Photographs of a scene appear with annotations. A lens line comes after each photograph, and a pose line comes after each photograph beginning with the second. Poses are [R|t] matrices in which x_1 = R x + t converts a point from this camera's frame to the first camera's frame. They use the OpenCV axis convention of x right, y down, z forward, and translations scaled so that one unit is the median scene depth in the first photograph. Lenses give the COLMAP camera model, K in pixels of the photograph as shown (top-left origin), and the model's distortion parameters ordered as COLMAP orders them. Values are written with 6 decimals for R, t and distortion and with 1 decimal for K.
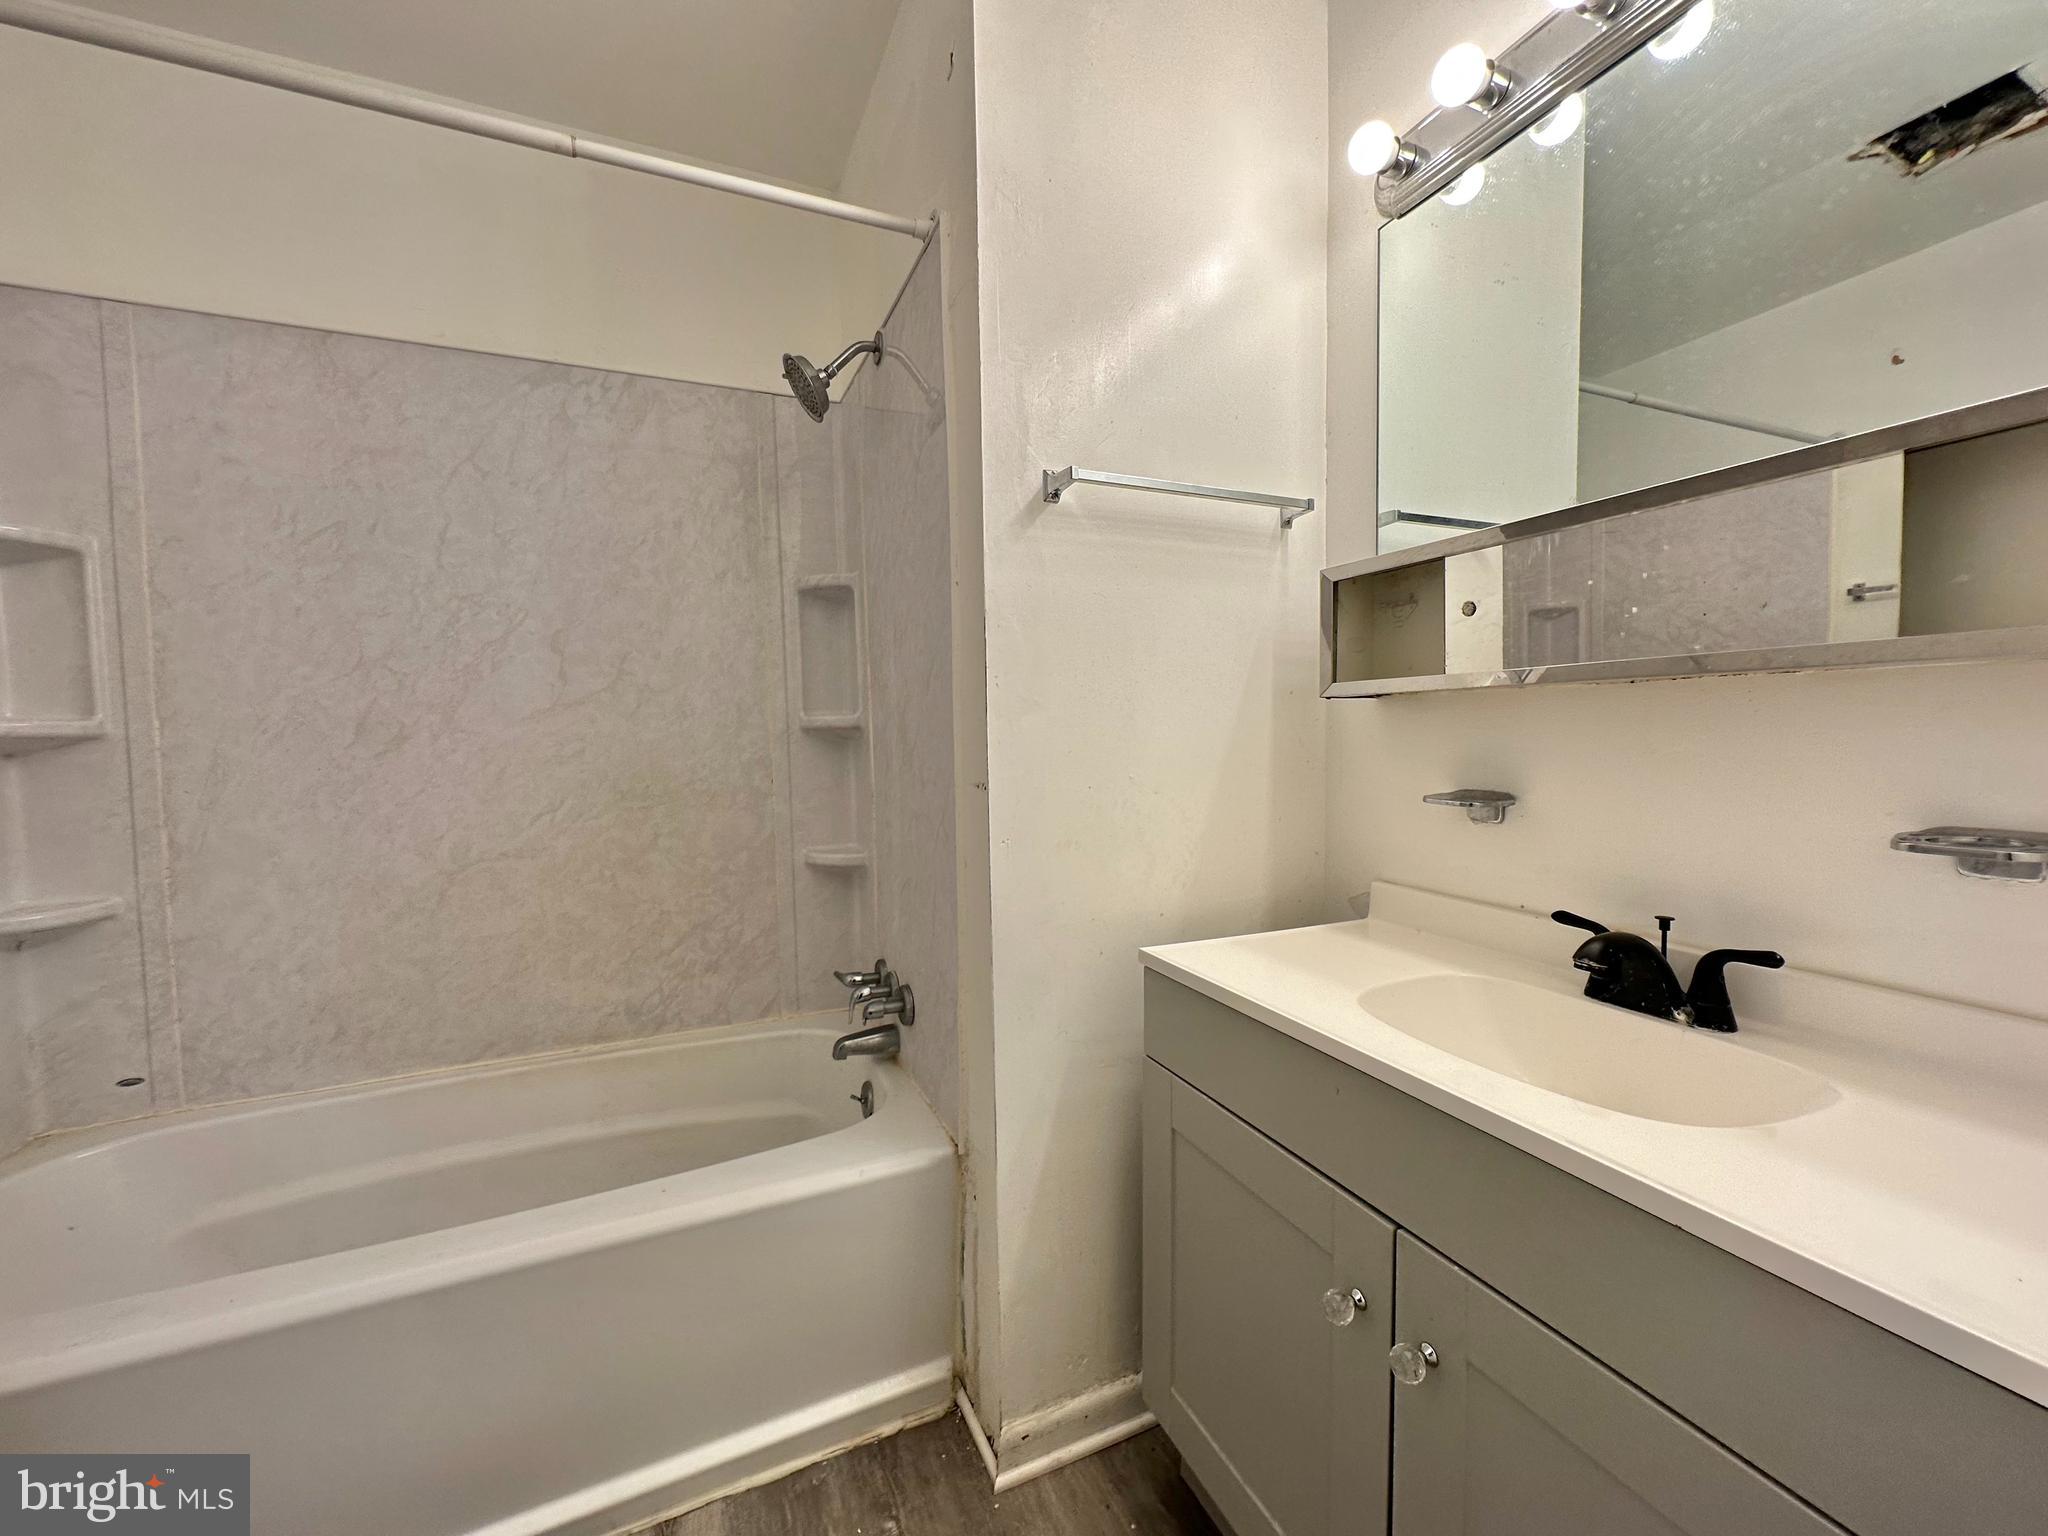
lens RADIAL K [[815.2, 0, 1025.7], [0, 815.2, 770.3], [0, 0, 1]] dist [-0.000086, -0.000174]
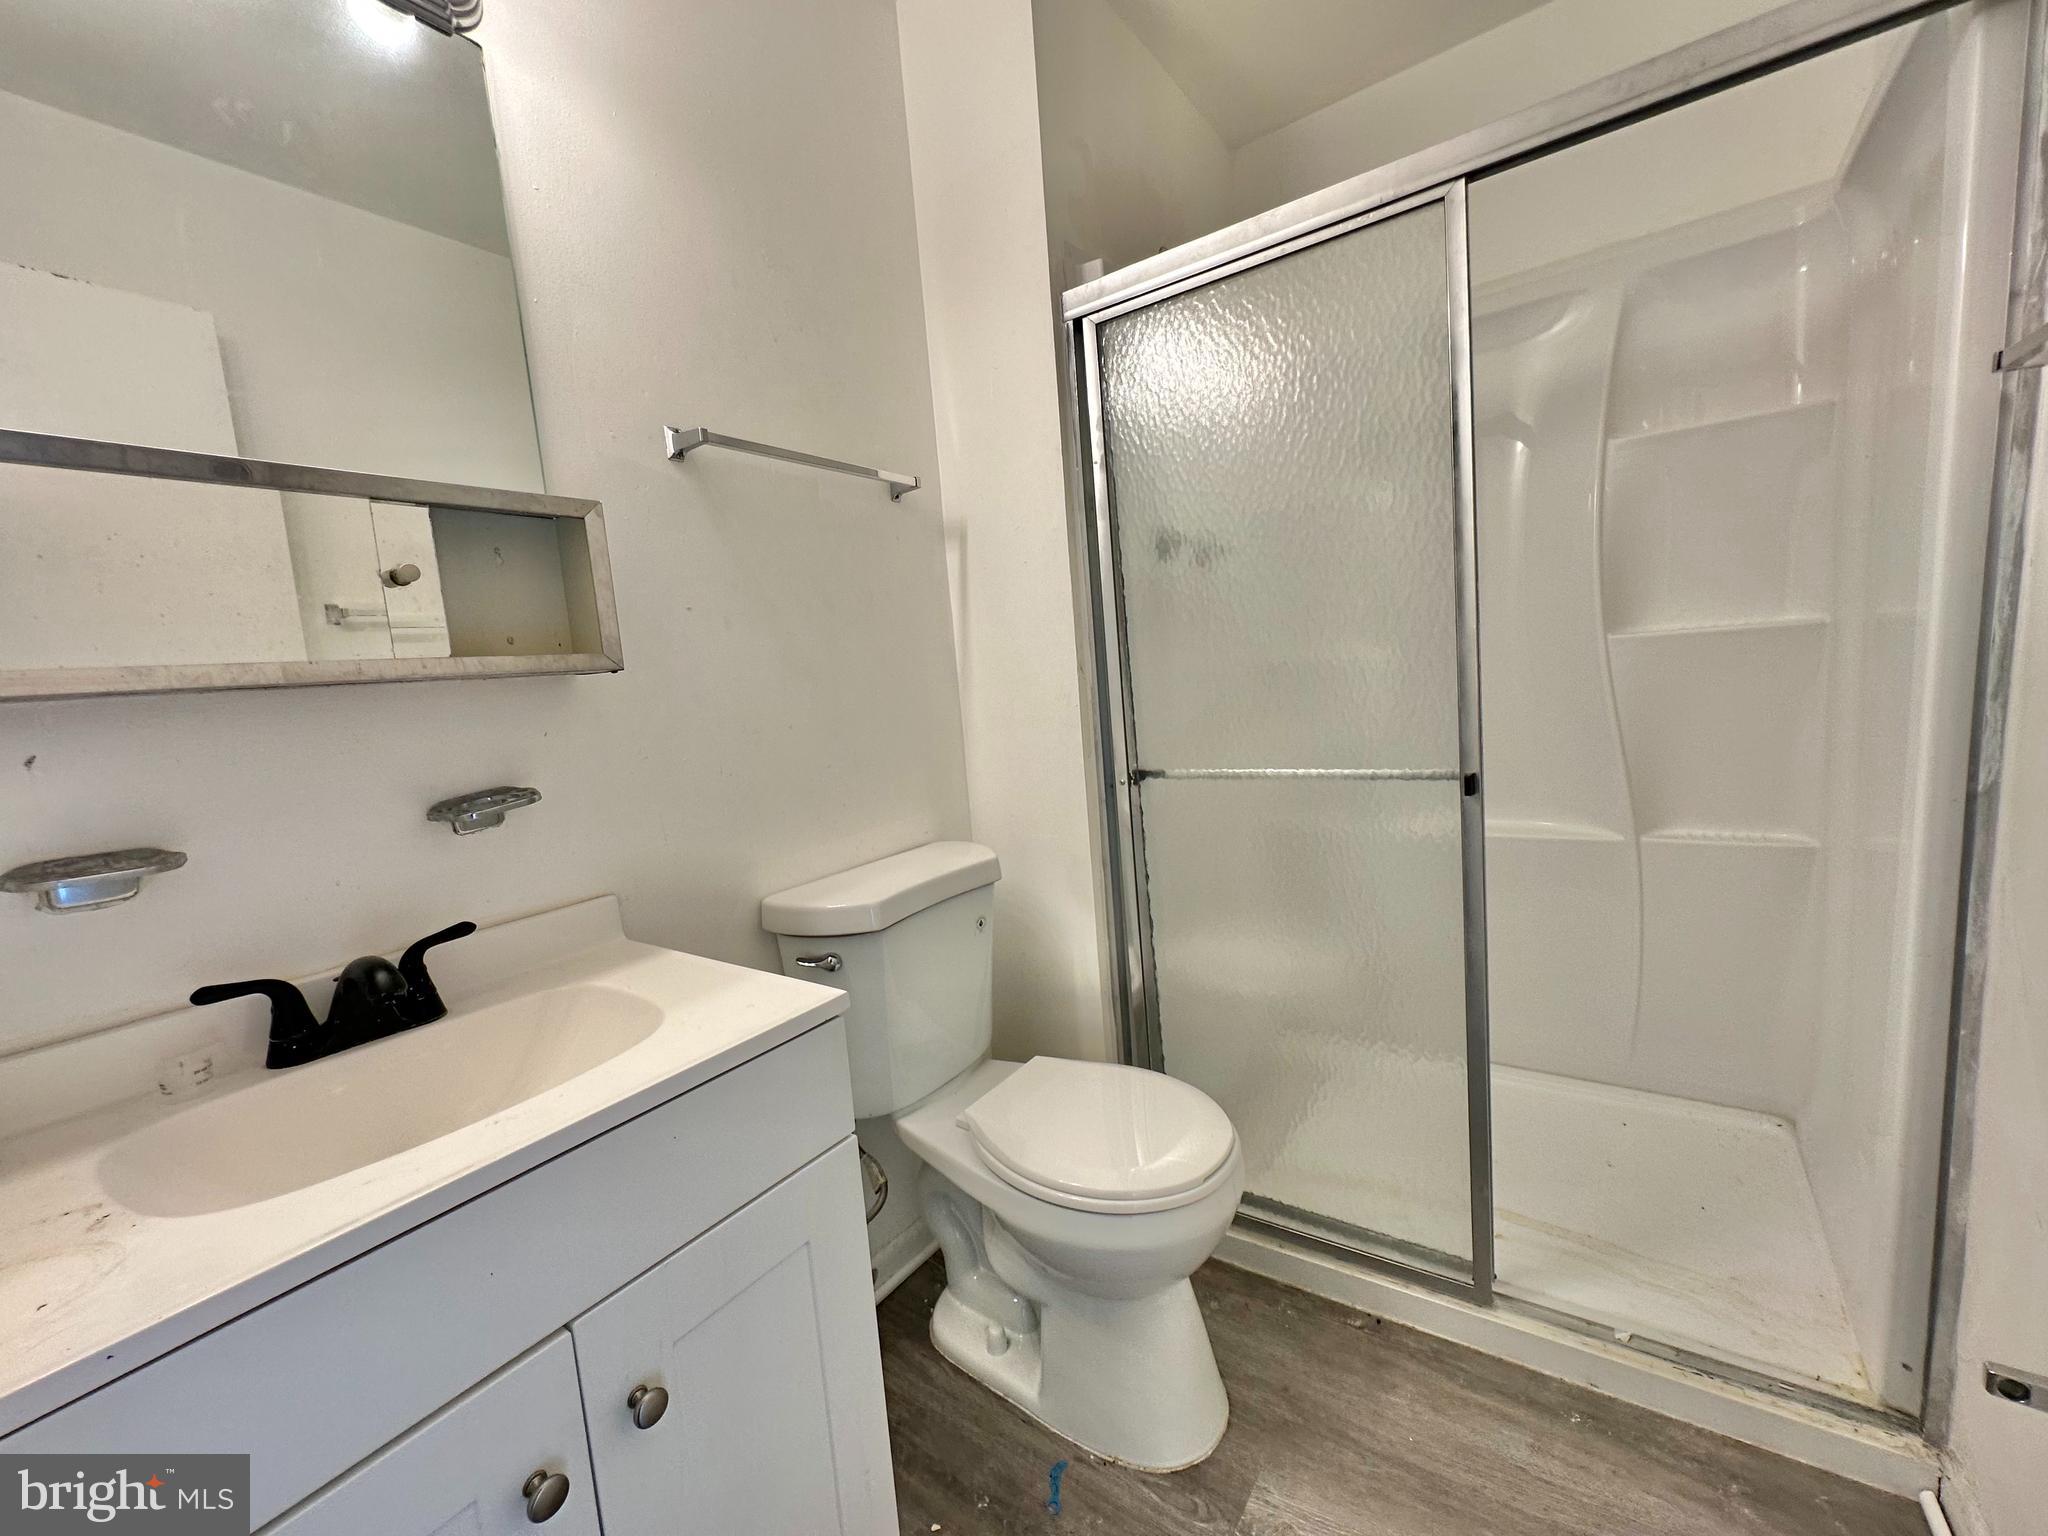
lens RADIAL K [[815.2, 0, 1025.7], [0, 815.2, 770.3], [0, 0, 1]] dist [-0.000086, -0.000174]
pose [[-0.499462, -0.052040, 0.864772, -0.421558], [0.132285, 0.981908, 0.135493, -0.034384], [-0.856177, 0.182070, -0.483541, 0.801868]]
